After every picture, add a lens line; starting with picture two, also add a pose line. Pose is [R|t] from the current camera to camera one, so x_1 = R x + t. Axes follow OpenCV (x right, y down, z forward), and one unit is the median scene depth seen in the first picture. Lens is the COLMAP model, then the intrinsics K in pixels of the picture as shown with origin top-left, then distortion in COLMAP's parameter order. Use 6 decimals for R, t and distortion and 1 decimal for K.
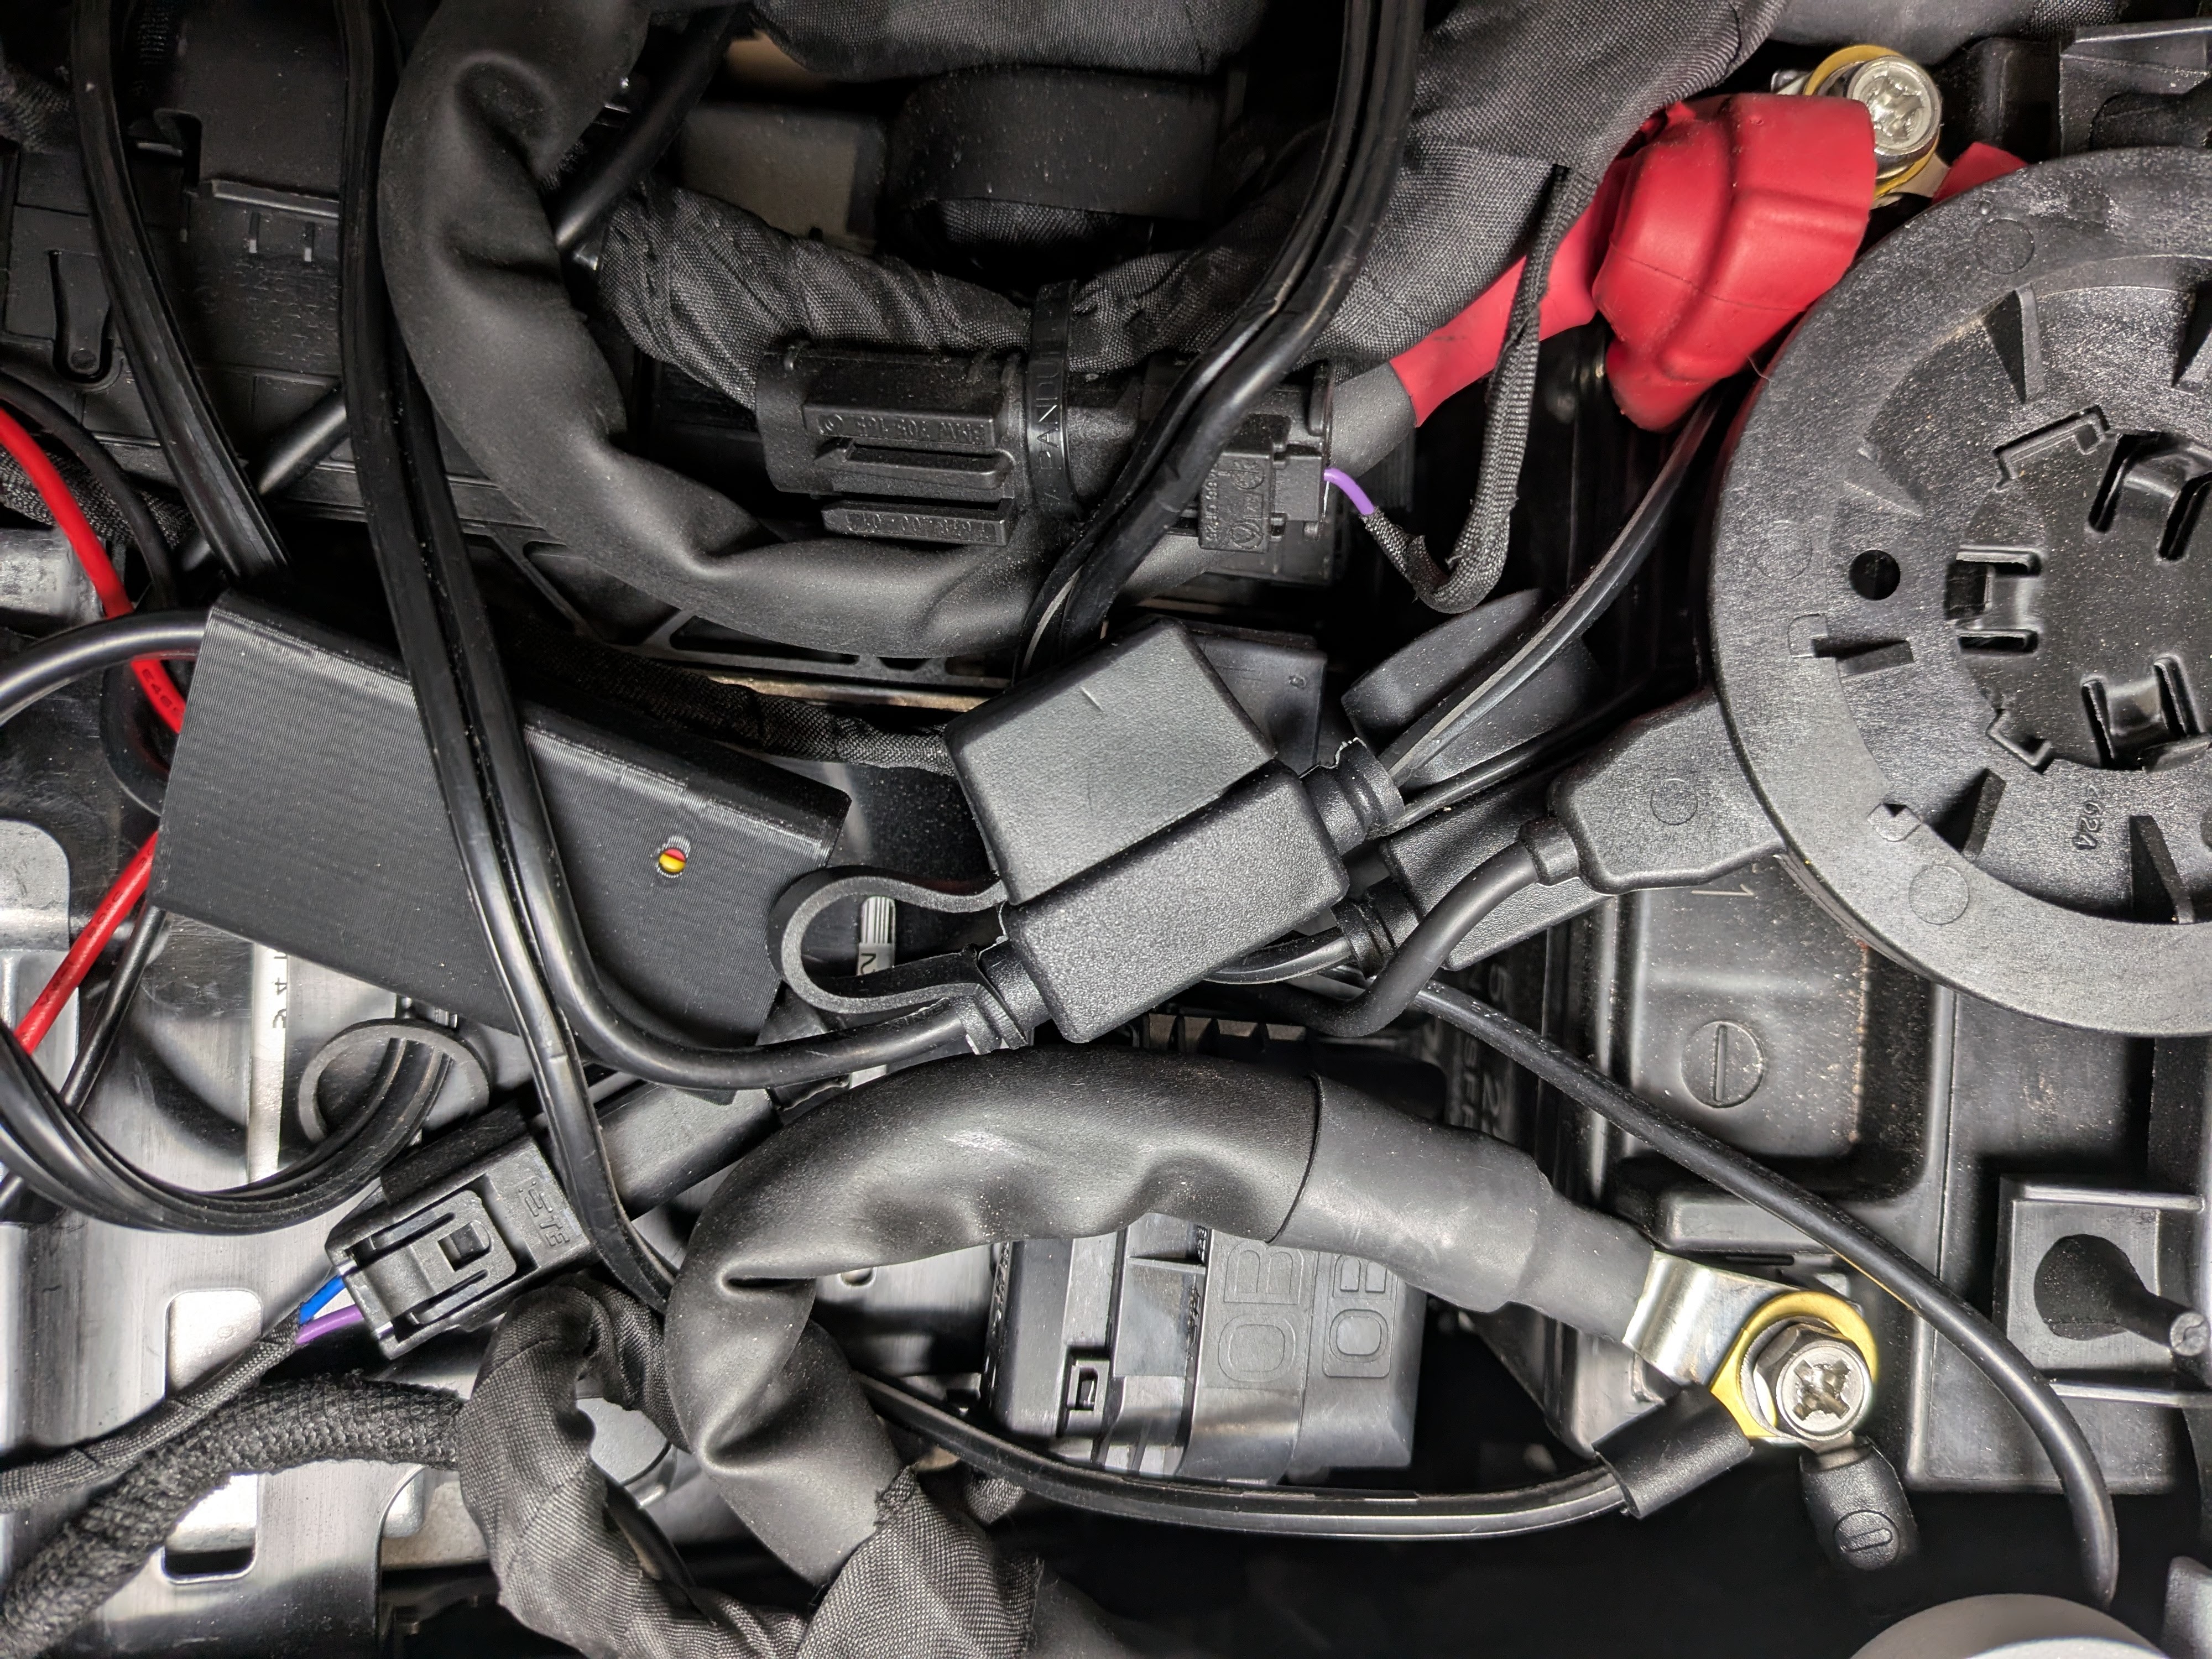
lens RADIAL K [[1753.6, 0, 1106.0], [0, 1753.6, 829.5], [0, 0, 1]] dist [0.033240, -0.135862]
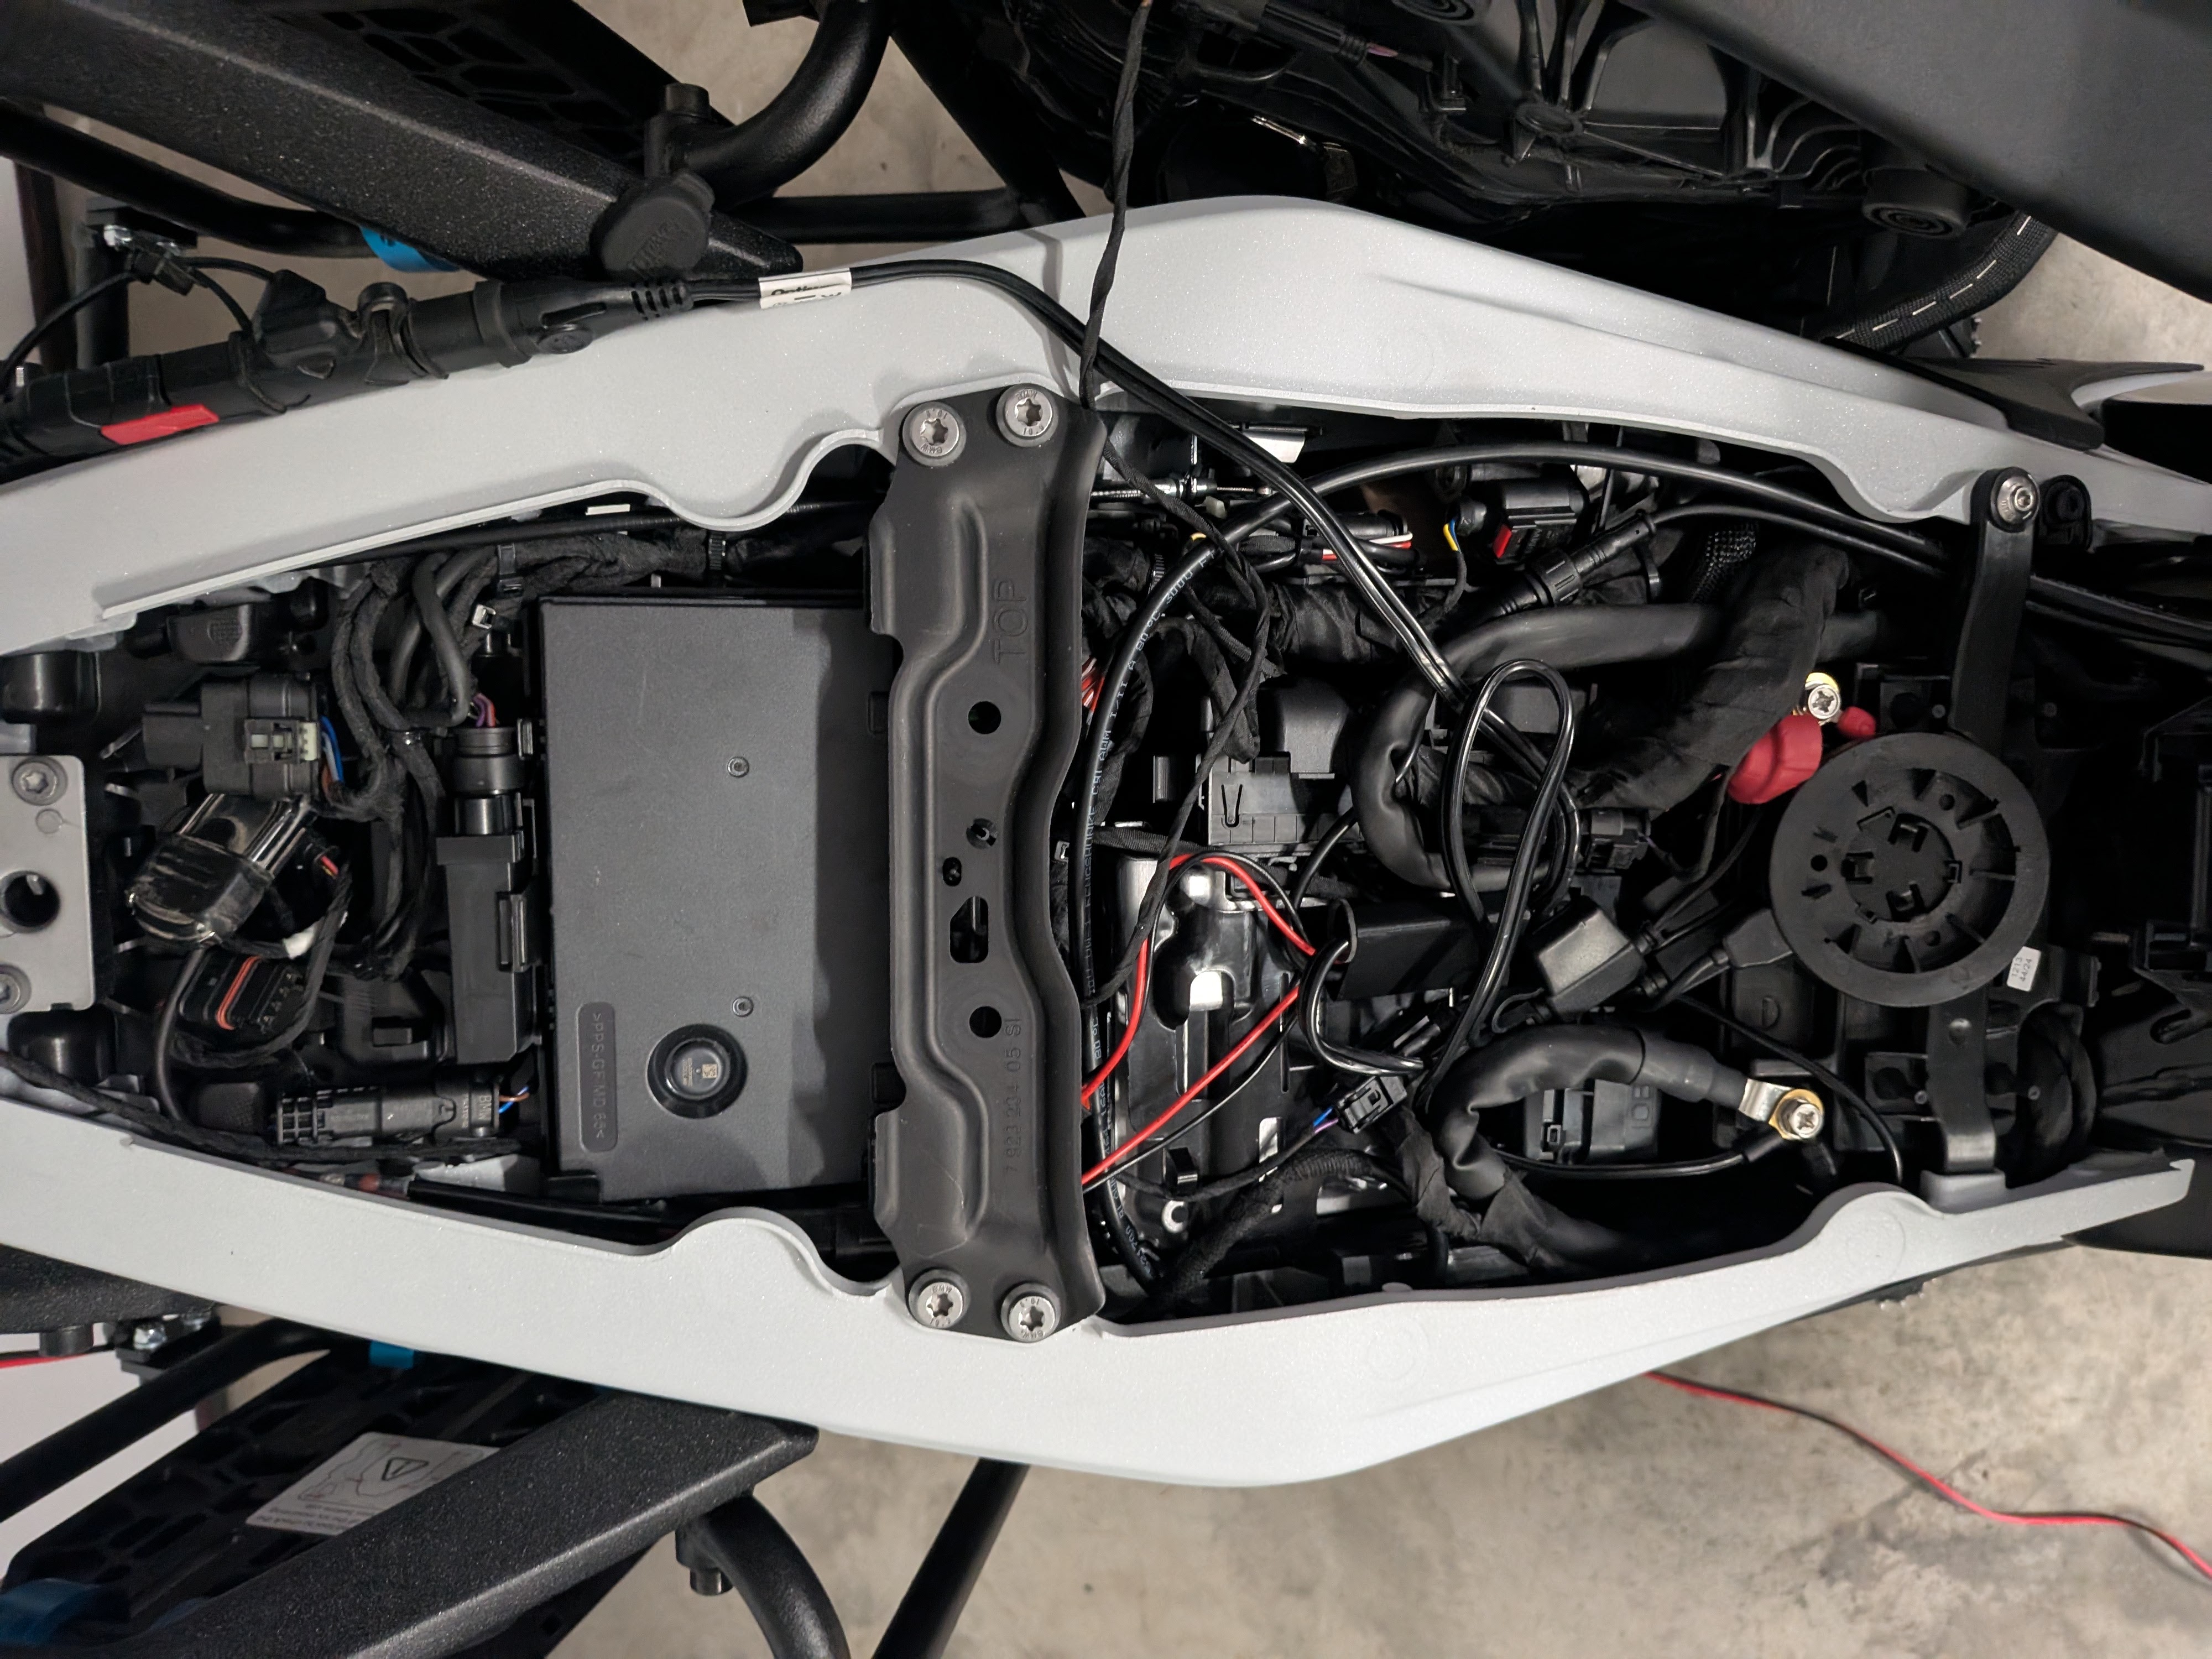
lens RADIAL K [[1753.6, 0, 1106.0], [0, 1753.6, 829.5], [0, 0, 1]] dist [0.033240, -0.135862]
pose [[0.998149, -0.057626, 0.019450, -0.864511], [0.054855, 0.991095, 0.121329, -0.641757], [-0.026268, -0.120037, 0.992422, -2.013019]]
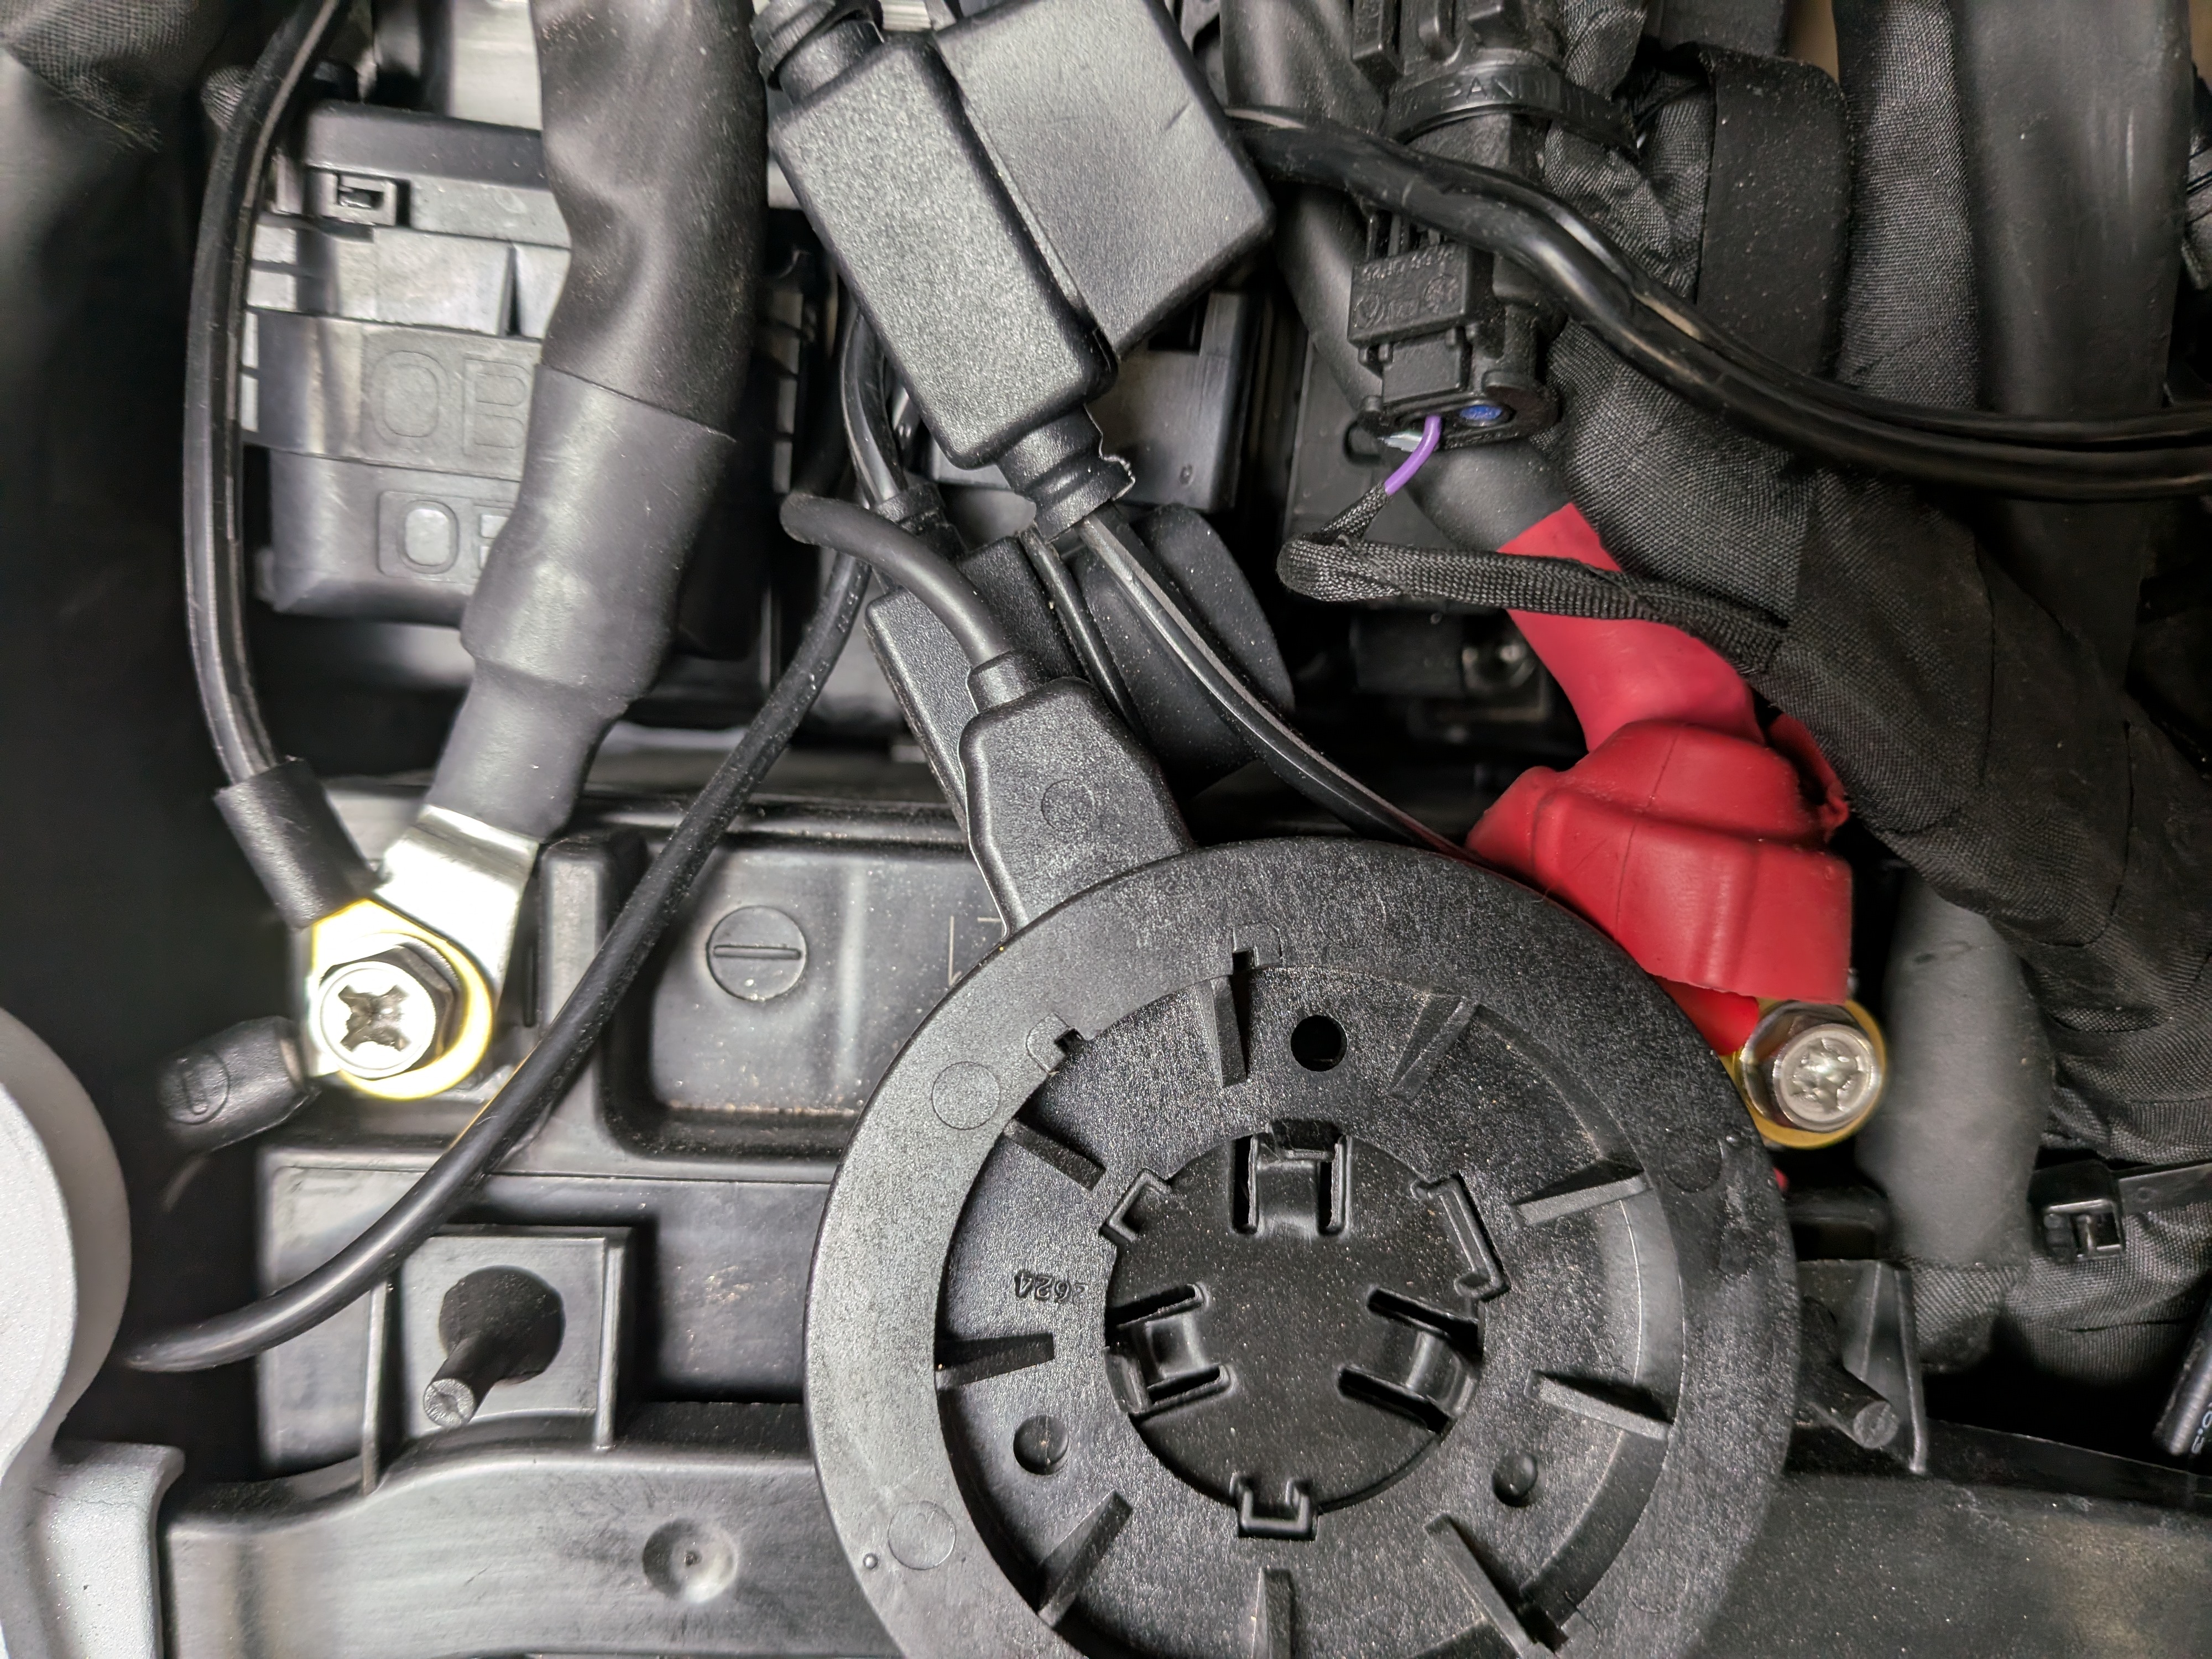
lens RADIAL K [[1753.6, 0, 1106.0], [0, 1753.6, 829.5], [0, 0, 1]] dist [0.033240, -0.135862]
pose [[0.006077, 0.998871, 0.047120, 0.281918], [-0.996210, 0.010136, -0.086387, 0.038863], [-0.086767, -0.046417, 0.995147, 0.124388]]
